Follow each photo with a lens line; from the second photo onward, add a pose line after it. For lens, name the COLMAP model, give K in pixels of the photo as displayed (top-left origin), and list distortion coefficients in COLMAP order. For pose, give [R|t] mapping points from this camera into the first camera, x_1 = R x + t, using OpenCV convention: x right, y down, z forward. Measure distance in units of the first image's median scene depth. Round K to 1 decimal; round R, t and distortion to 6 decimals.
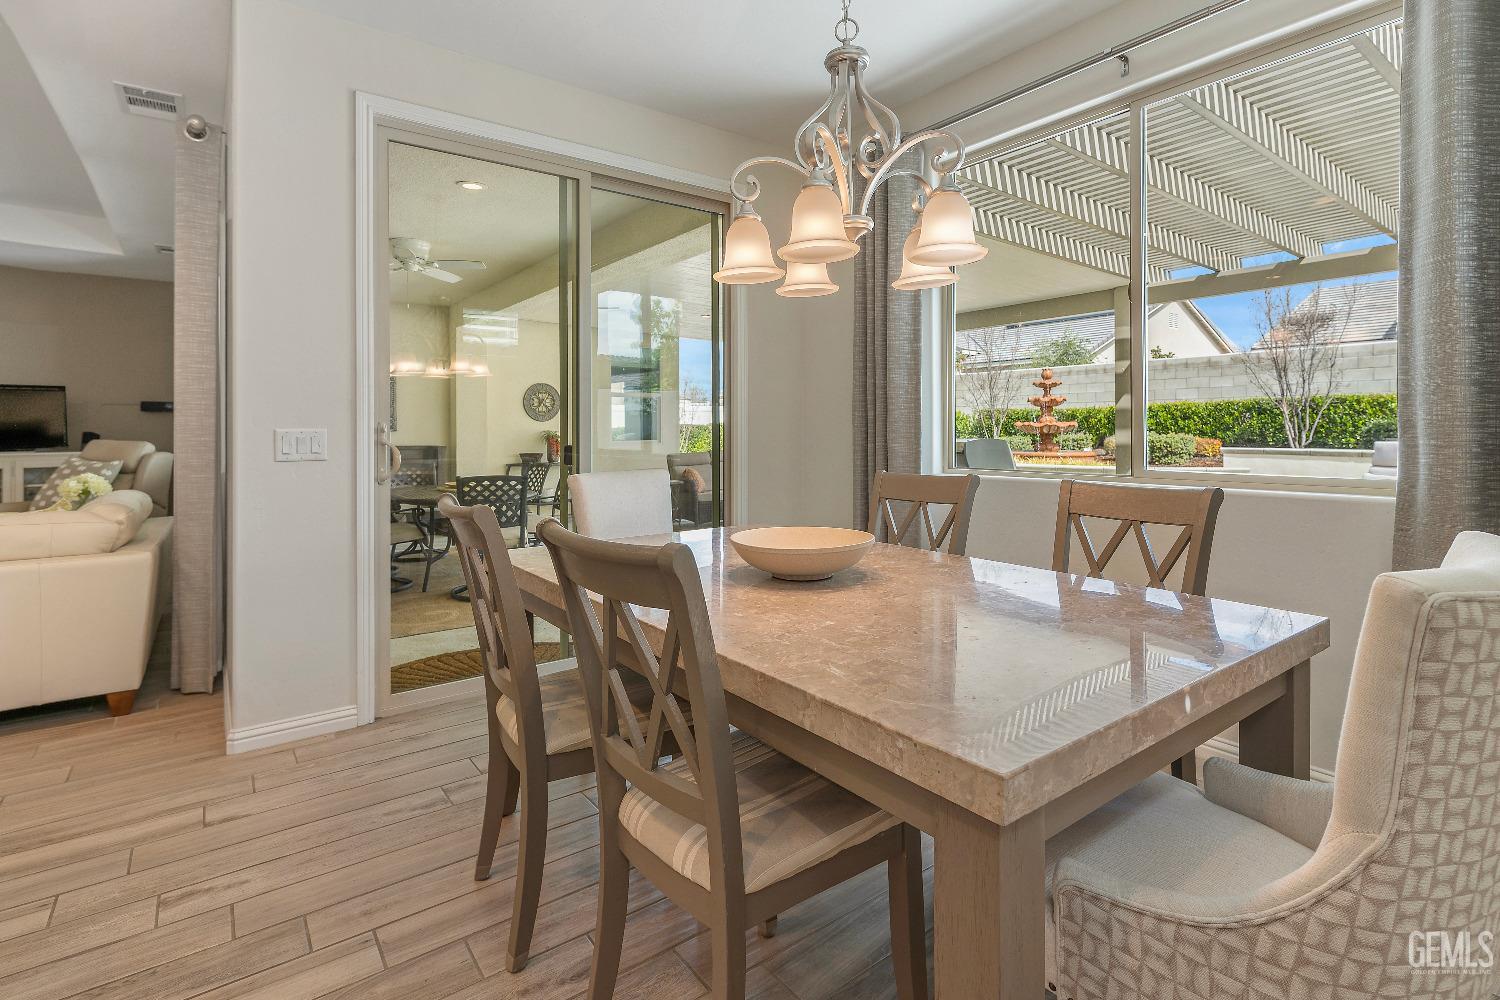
lens RADIAL K [[722.9, 0, 752.1], [0, 722.9, 470.5], [0, 0, 1]] dist [-0.001147, -0.000308]
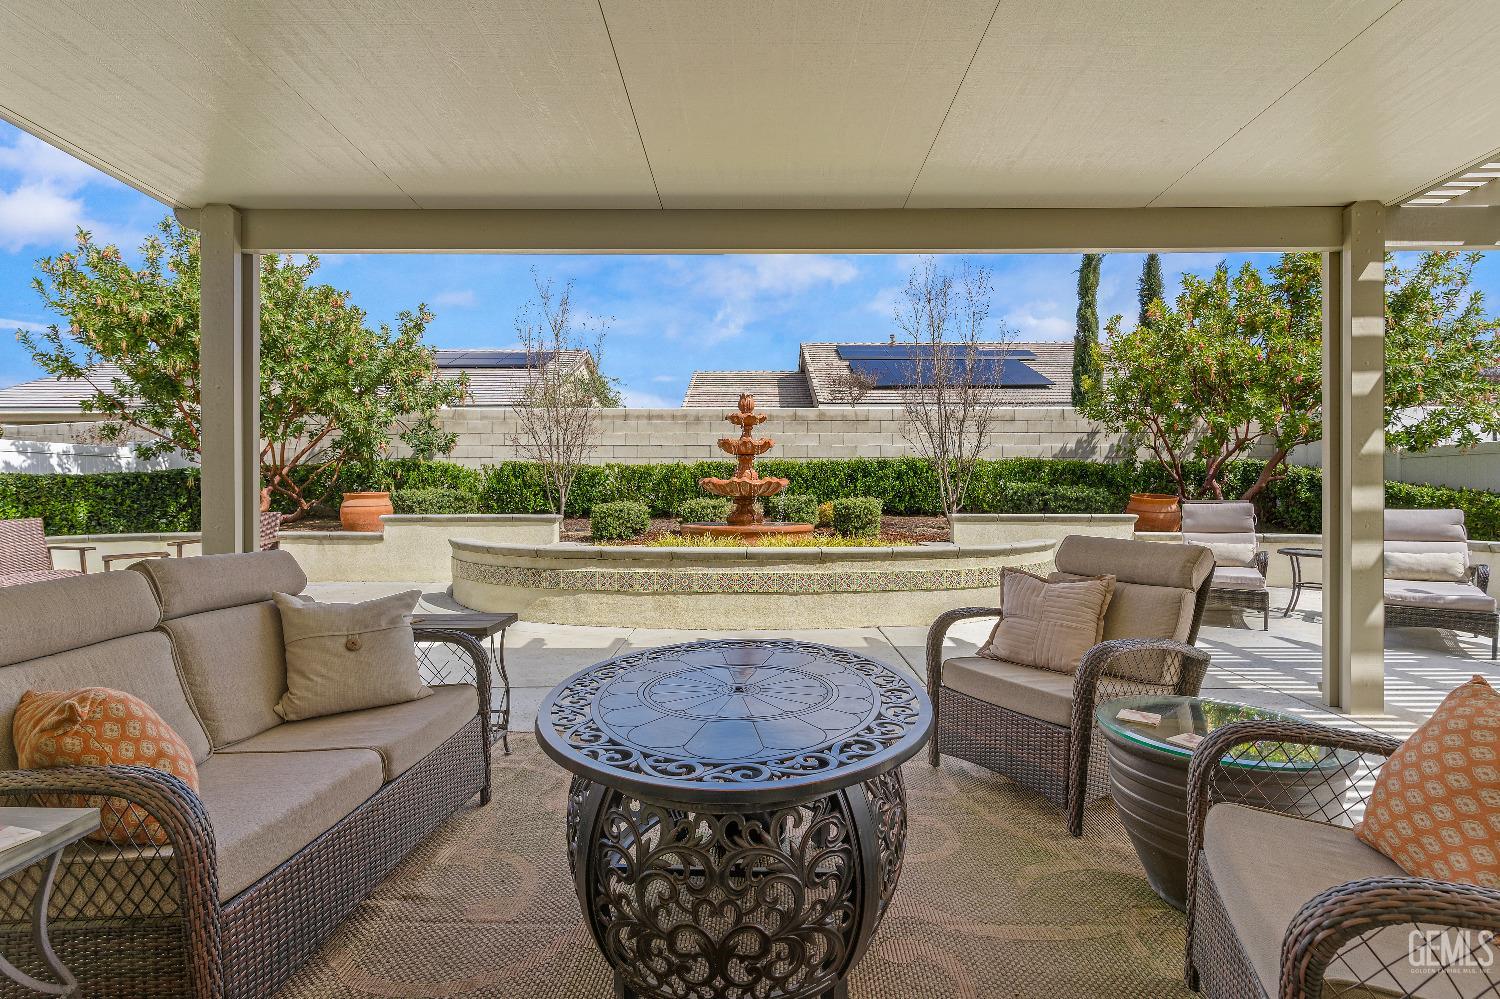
lens RADIAL K [[721.9, 0, 750.0], [0, 721.9, 499.5], [0, 0, 1]] dist [-0.001707, -0.000782]
pose [[0.609986, 0.003674, 0.792404, -0.095241], [0.039980, 0.998573, -0.035406, -0.026225], [-0.791403, 0.053277, 0.608968, 0.625066]]
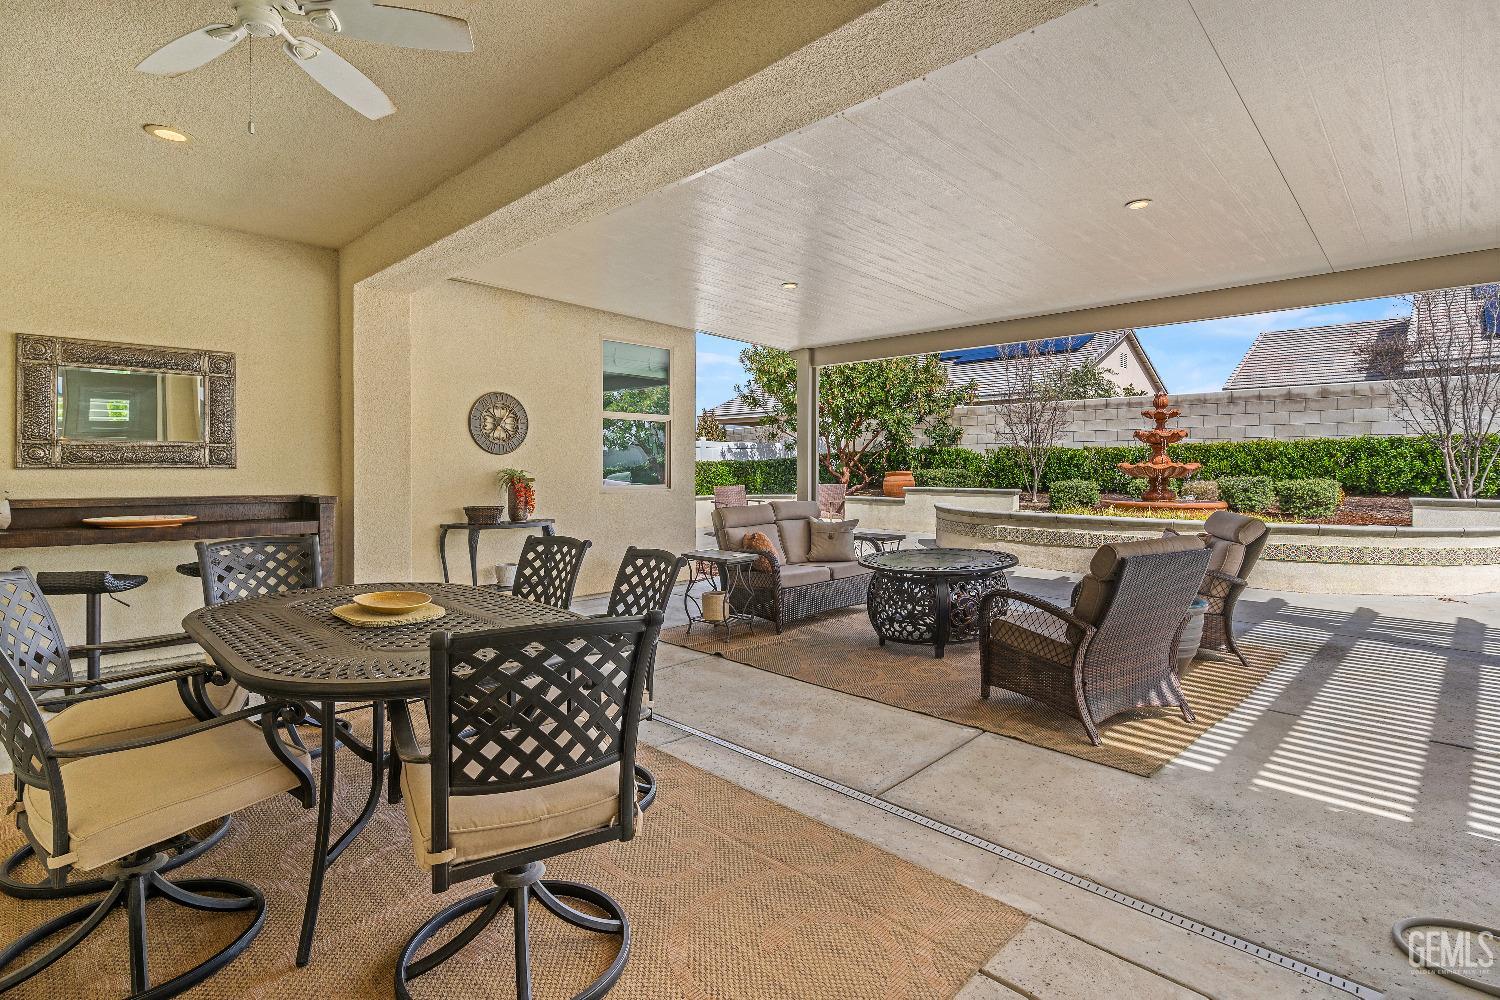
lens RADIAL K [[722.9, 0, 752.1], [0, 722.9, 470.5], [0, 0, 1]] dist [-0.001147, -0.000308]
pose [[0.988220, 0.008590, 0.152796, -0.145510], [-0.000744, 0.998681, -0.051335, -0.019087], [-0.153036, 0.050617, 0.986924, 0.306087]]
